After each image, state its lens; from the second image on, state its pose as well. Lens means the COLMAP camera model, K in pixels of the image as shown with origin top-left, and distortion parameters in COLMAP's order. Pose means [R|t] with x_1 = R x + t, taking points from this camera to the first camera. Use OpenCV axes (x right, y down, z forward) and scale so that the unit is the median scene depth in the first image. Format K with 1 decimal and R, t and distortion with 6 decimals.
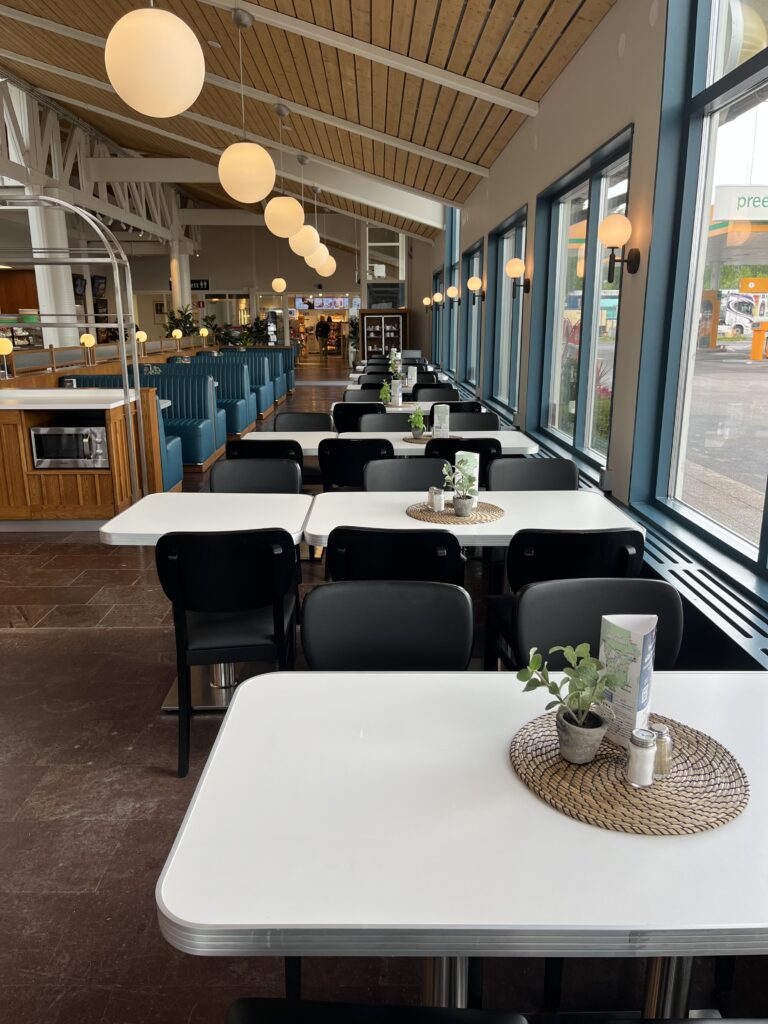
lens RADIAL K [[773.0, 0, 382.0], [0, 773.0, 516.2], [0, 0, 1]] dist [0.000419, -0.003175]
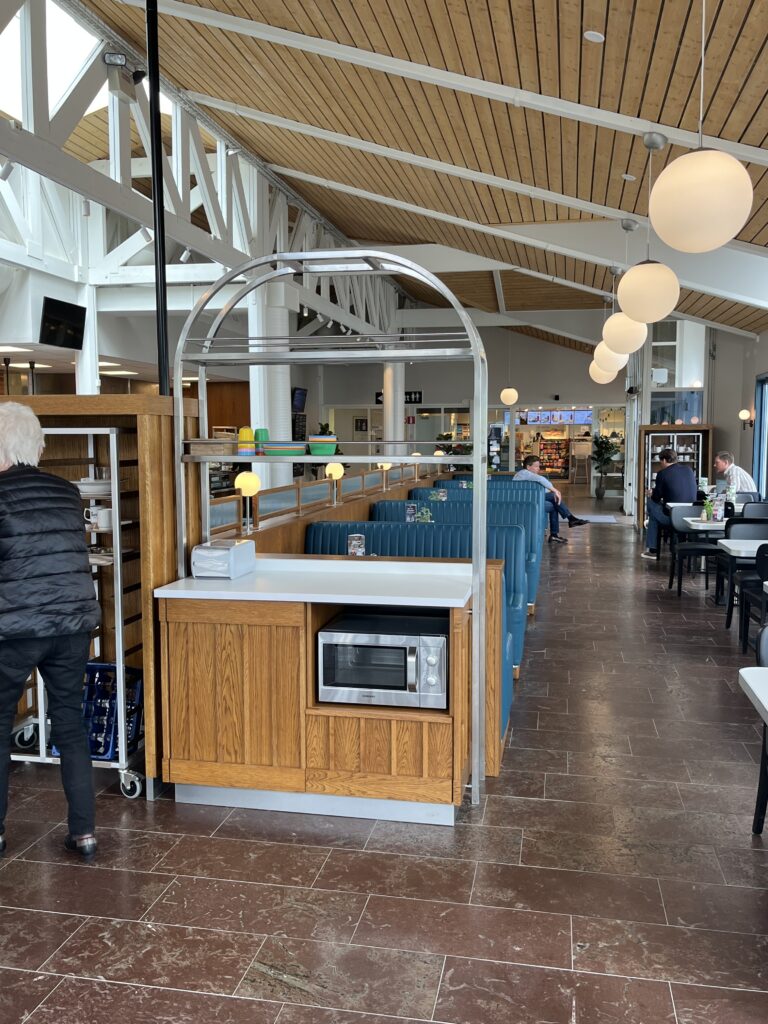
lens RADIAL K [[898.9, 0, 385.9], [0, 898.9, 510.6], [0, 0, 1]] dist [0.038105, -0.003486]
pose [[0.978370, 0.016133, -0.206232, -0.091168], [-0.049885, 0.985932, -0.159530, -0.033806], [0.200757, 0.166367, 0.965411, 0.117469]]
